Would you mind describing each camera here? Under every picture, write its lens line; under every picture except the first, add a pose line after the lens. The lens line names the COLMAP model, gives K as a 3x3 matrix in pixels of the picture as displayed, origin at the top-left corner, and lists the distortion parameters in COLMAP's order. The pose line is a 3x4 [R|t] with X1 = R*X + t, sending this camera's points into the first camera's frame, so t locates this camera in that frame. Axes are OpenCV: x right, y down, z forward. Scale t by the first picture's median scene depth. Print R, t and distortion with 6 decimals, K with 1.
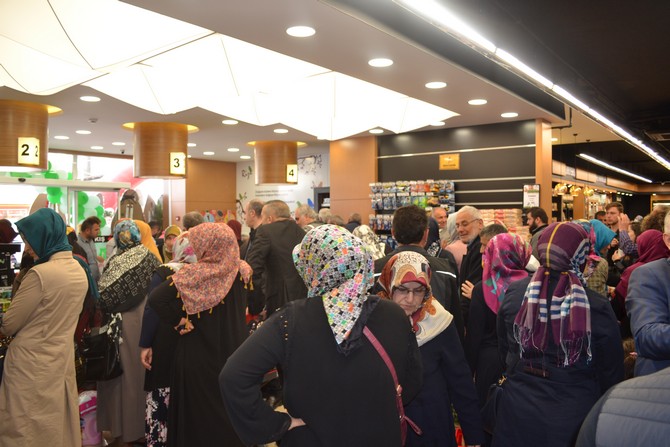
lens RADIAL K [[525.8, 0, 335.0], [0, 525.8, 223.5], [0, 0, 1]] dist [-0.080344, 0.004685]
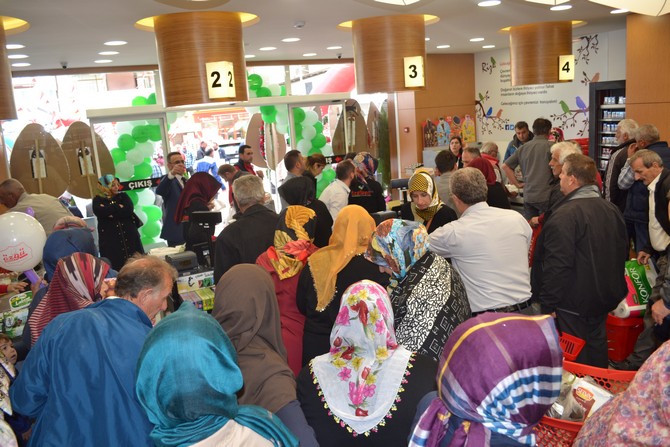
lens RADIAL K [[525.8, 0, 335.0], [0, 525.8, 223.5], [0, 0, 1]] dist [-0.080344, 0.004685]
pose [[0.918791, 0.021561, -0.394155, -0.088731], [0.064441, 0.976920, 0.203654, -0.050195], [0.389449, -0.212515, 0.896196, 0.209392]]
